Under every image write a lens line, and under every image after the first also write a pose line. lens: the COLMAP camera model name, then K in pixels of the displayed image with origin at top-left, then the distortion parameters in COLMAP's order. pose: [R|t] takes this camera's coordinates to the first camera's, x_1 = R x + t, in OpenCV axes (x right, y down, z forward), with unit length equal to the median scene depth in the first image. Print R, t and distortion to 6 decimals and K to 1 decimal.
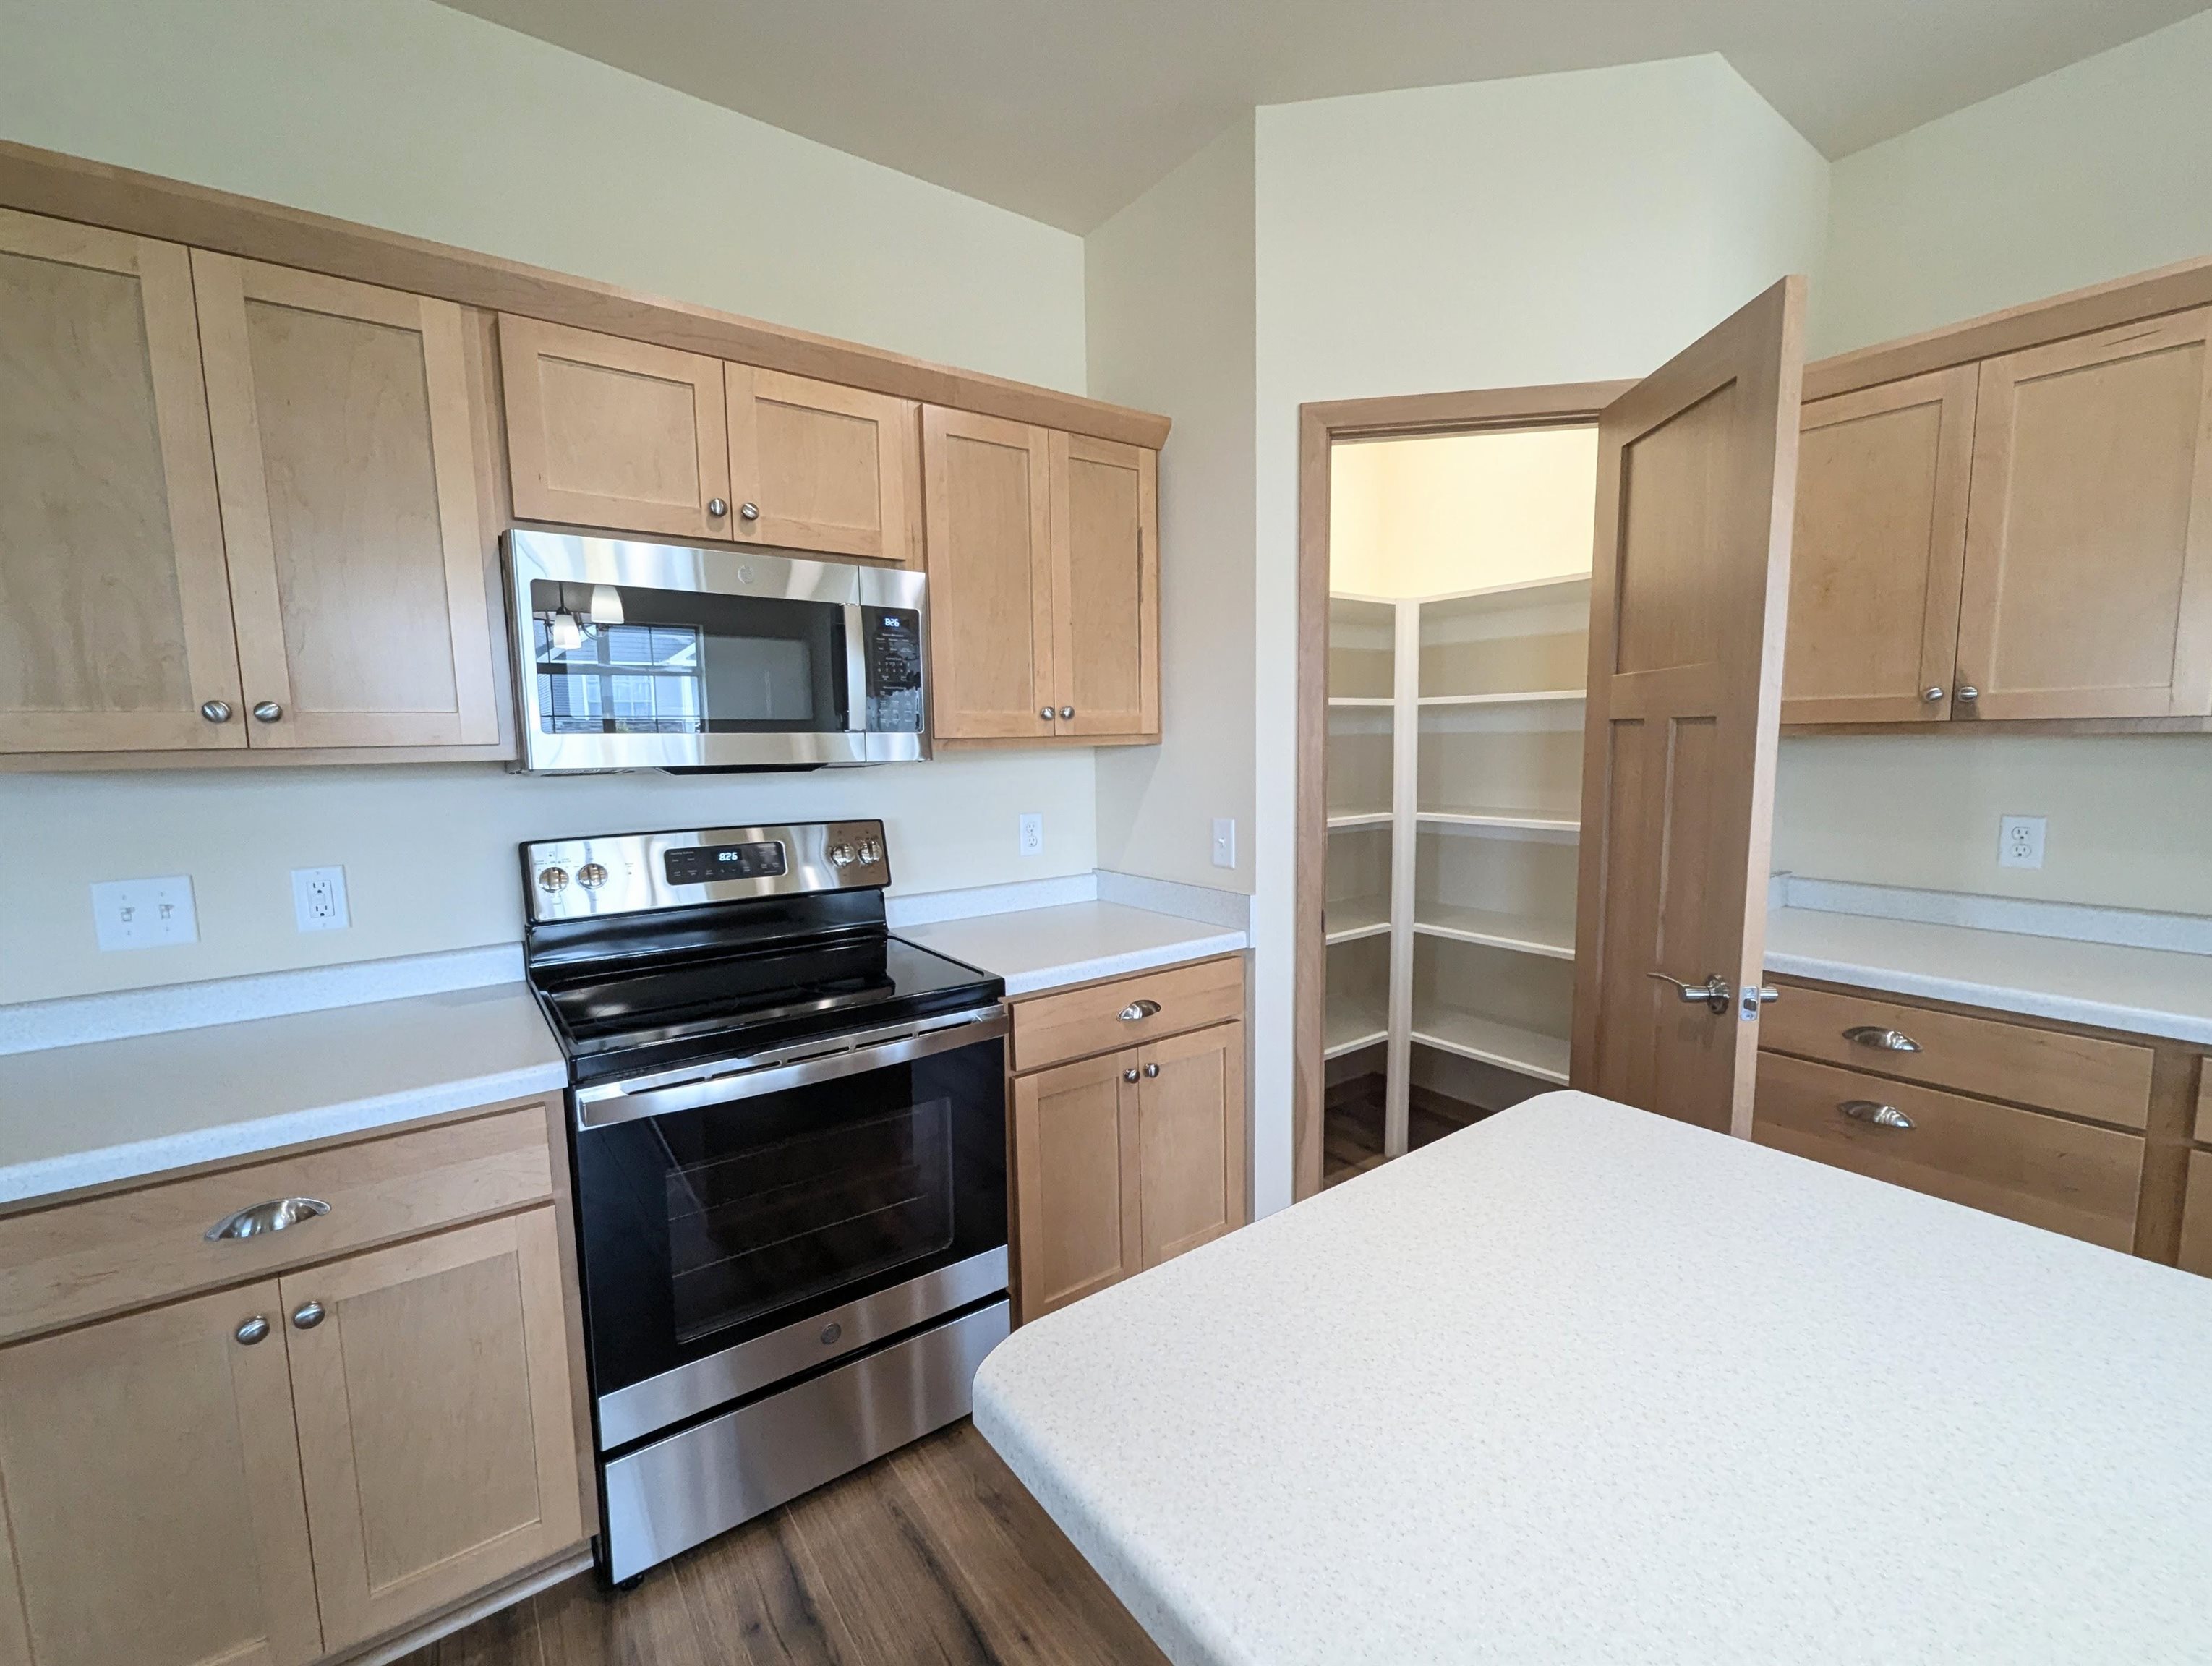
lens RADIAL K [[939.9, 0, 1106.2], [0, 939.9, 841.6], [0, 0, 1]] dist [-0.000035, -0.000103]
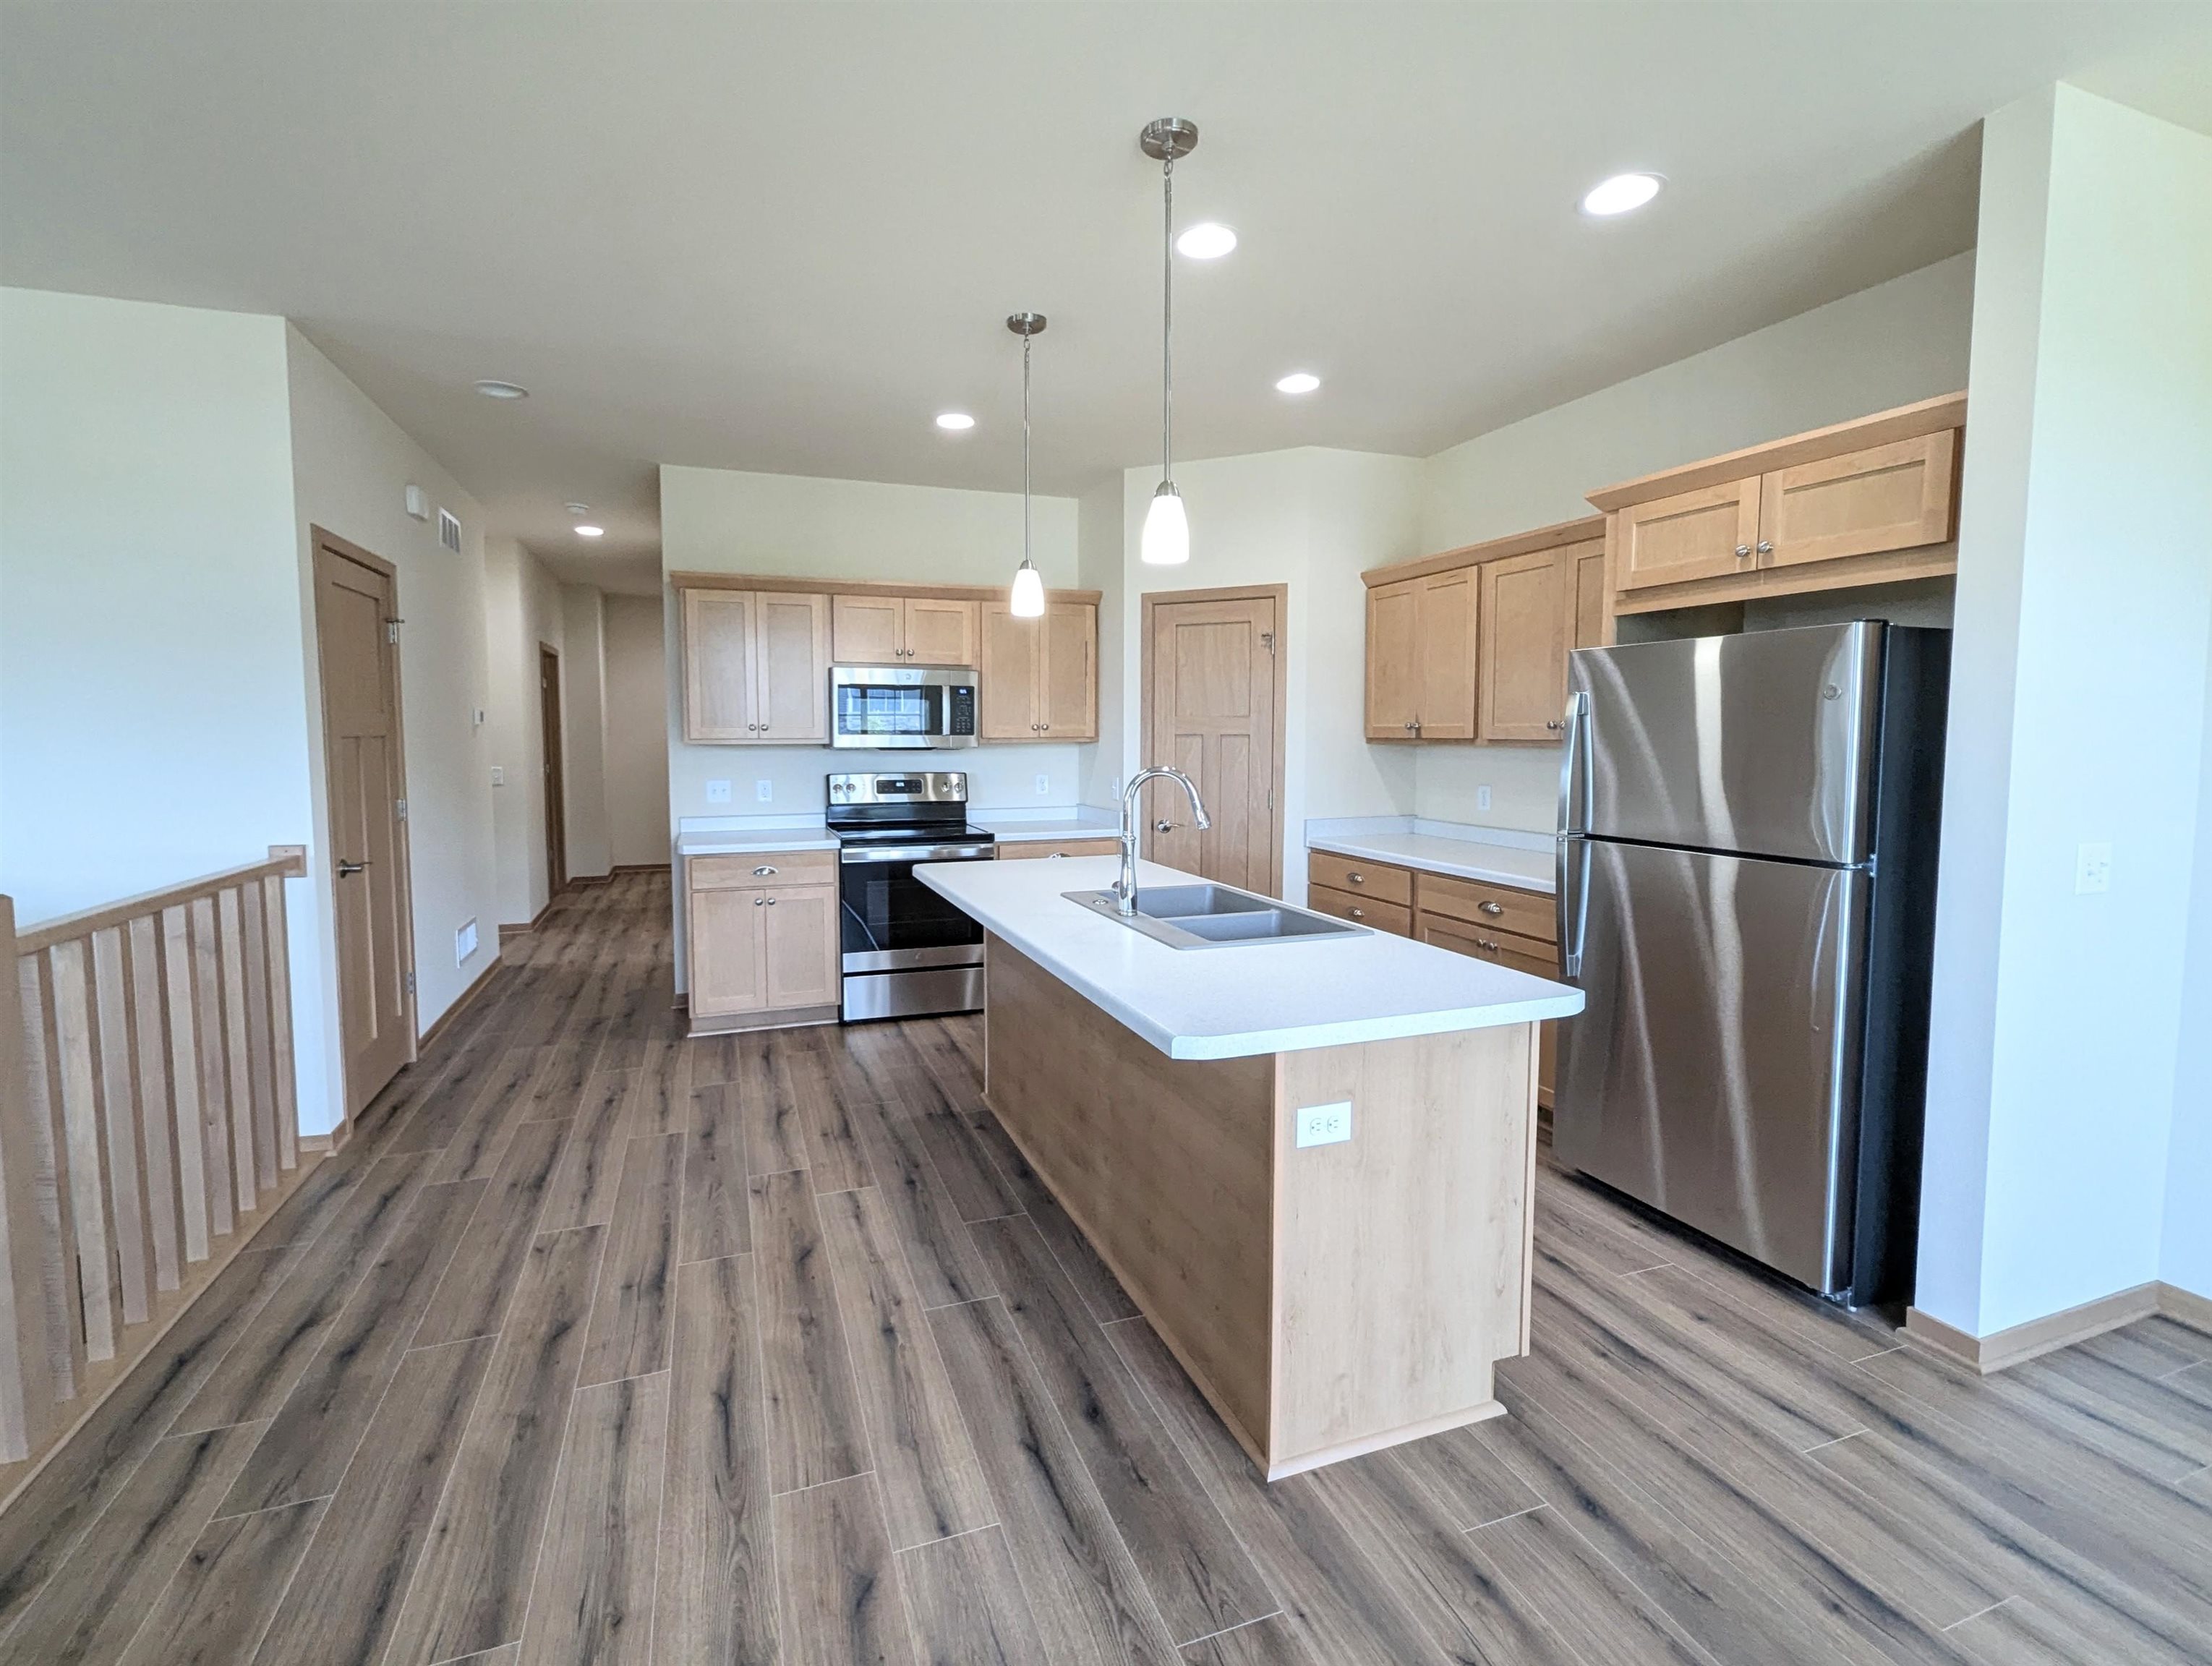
lens RADIAL K [[985.0, 0, 1060.1], [0, 985.0, 797.5], [0, 0, 1]] dist [-0.001390, -0.000261]
pose [[0.956769, 0.034688, -0.288774, 0.800489], [-0.046571, 0.998323, -0.034381, 0.128588], [0.287098, 0.046343, 0.956780, -1.448391]]
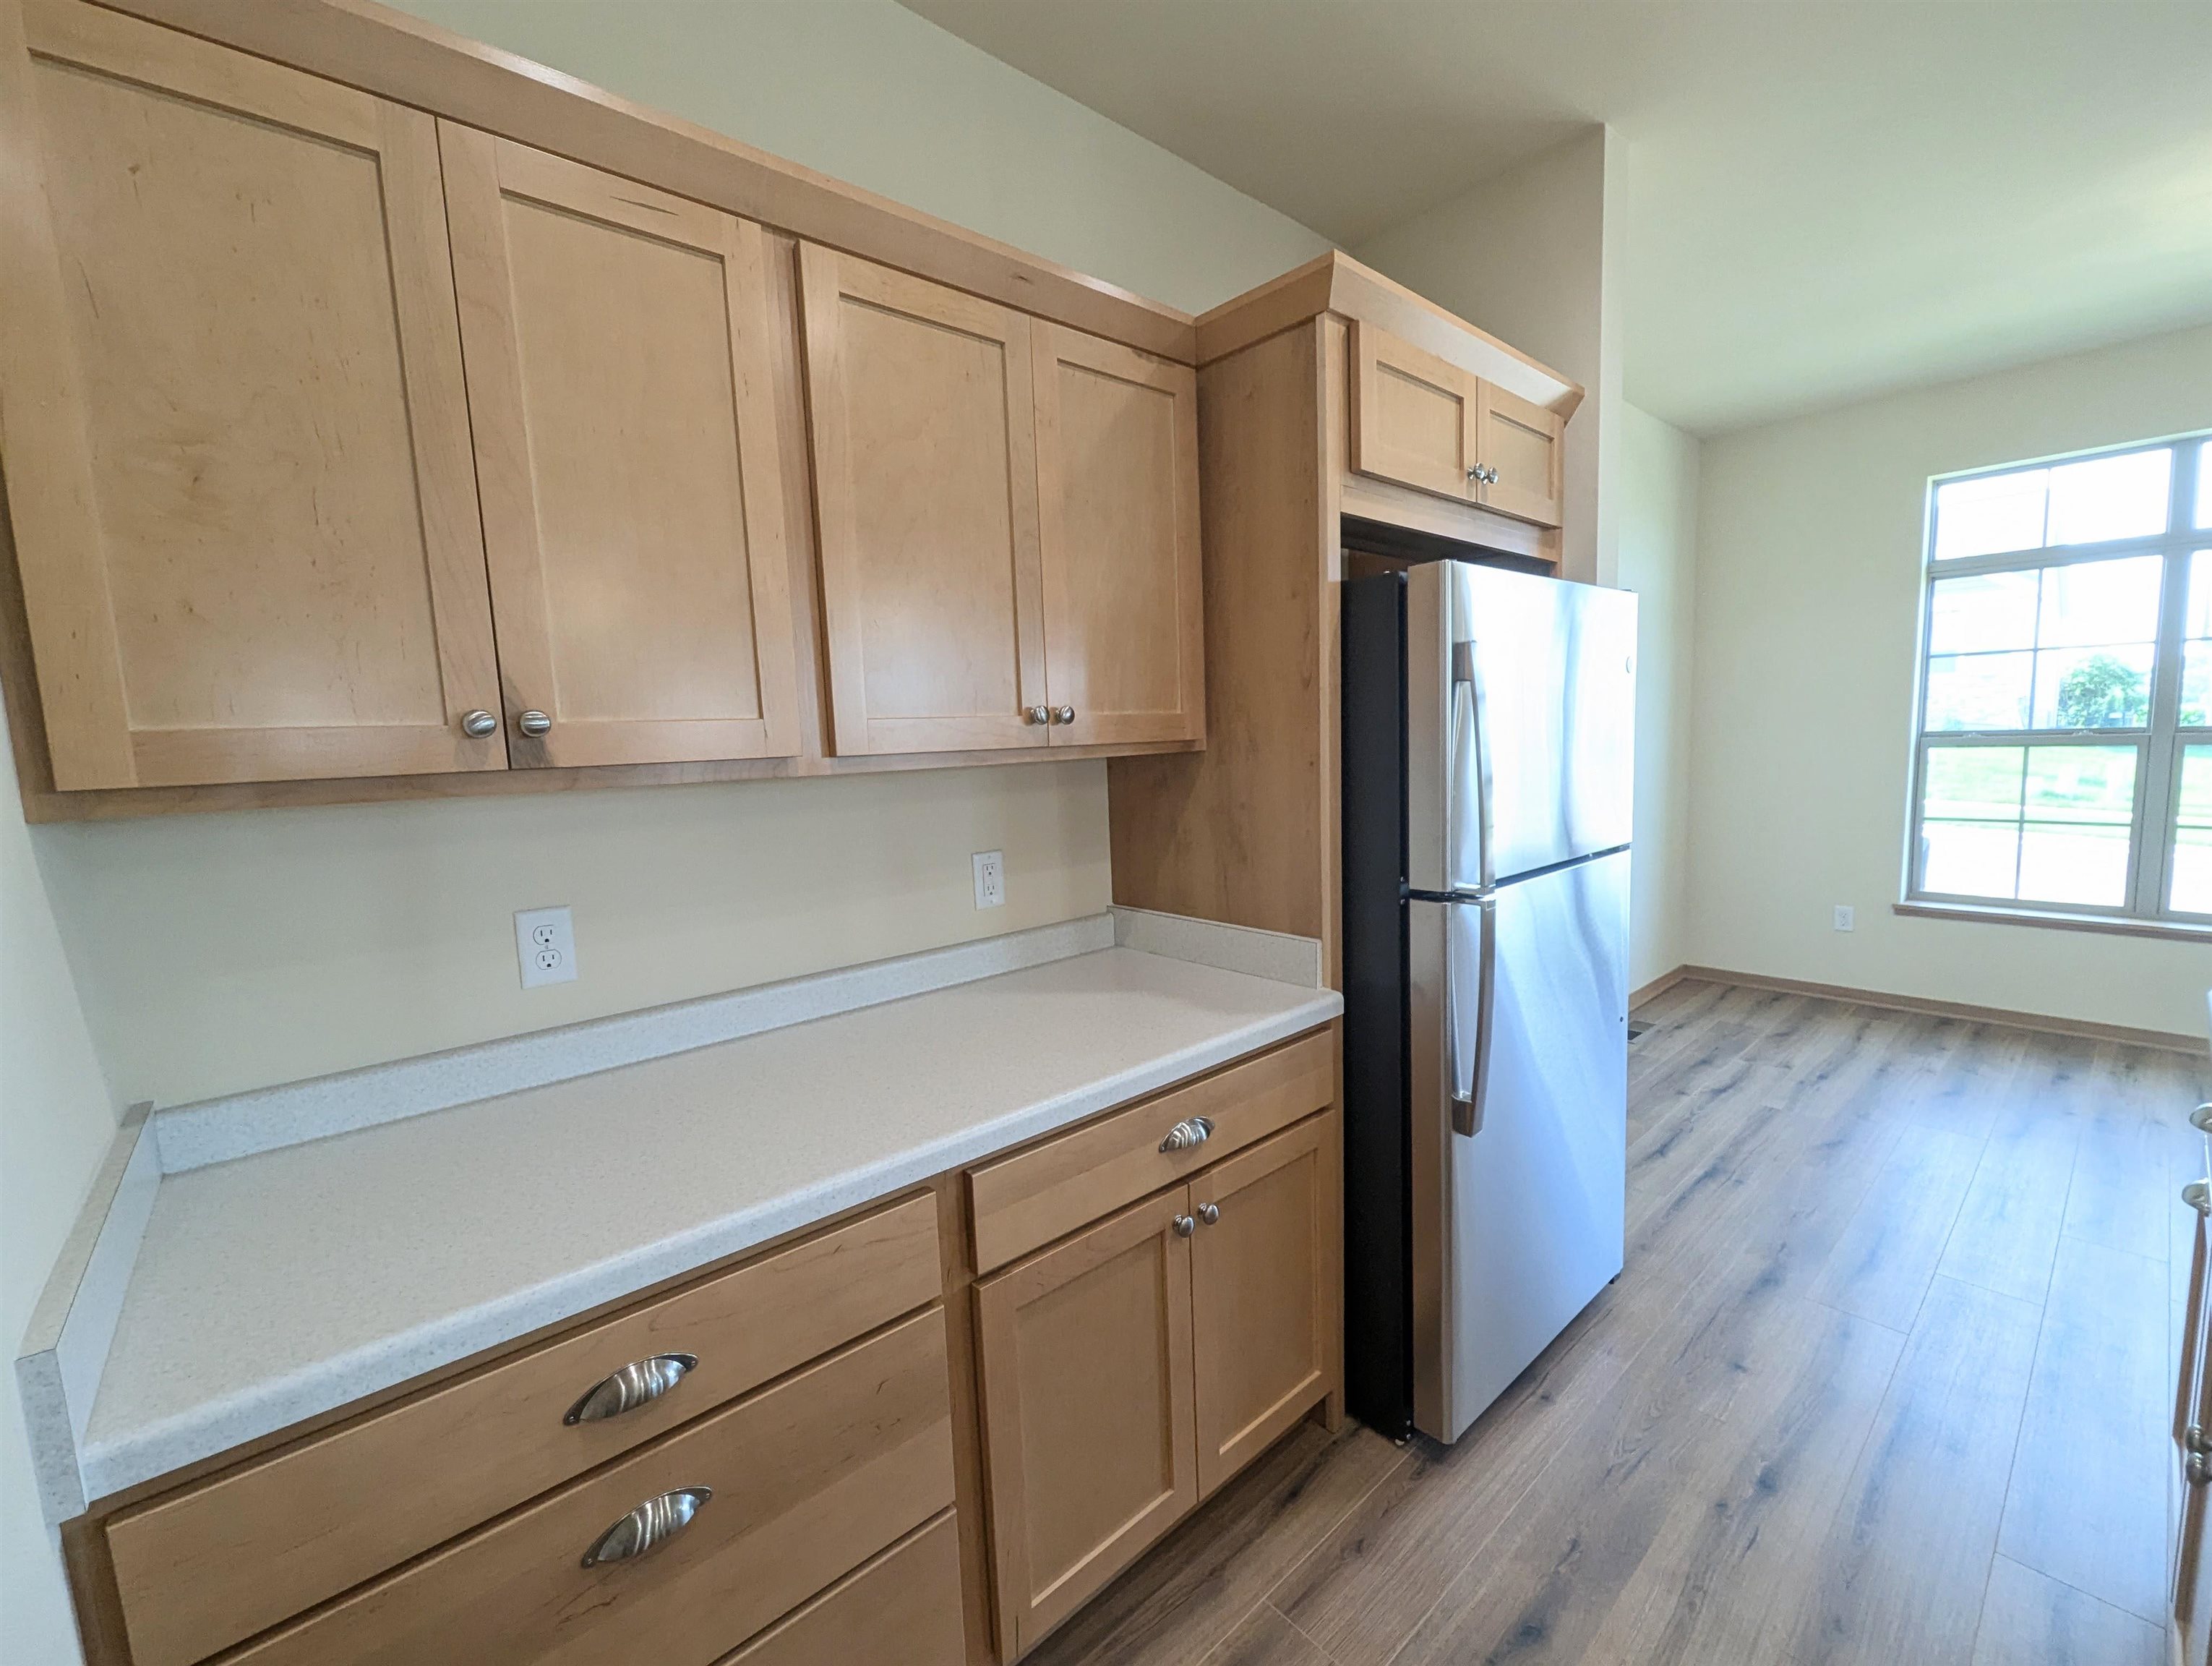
lens RADIAL K [[917.0, 0, 1114.0], [0, 917.0, 841.1], [0, 0, 1]] dist [-0.001041, -0.000361]
pose [[-0.093626, -0.096068, 0.990962, 0.323677], [0.149232, 0.982735, 0.109370, -0.095468], [-0.984360, 0.158123, -0.077673, 0.712294]]
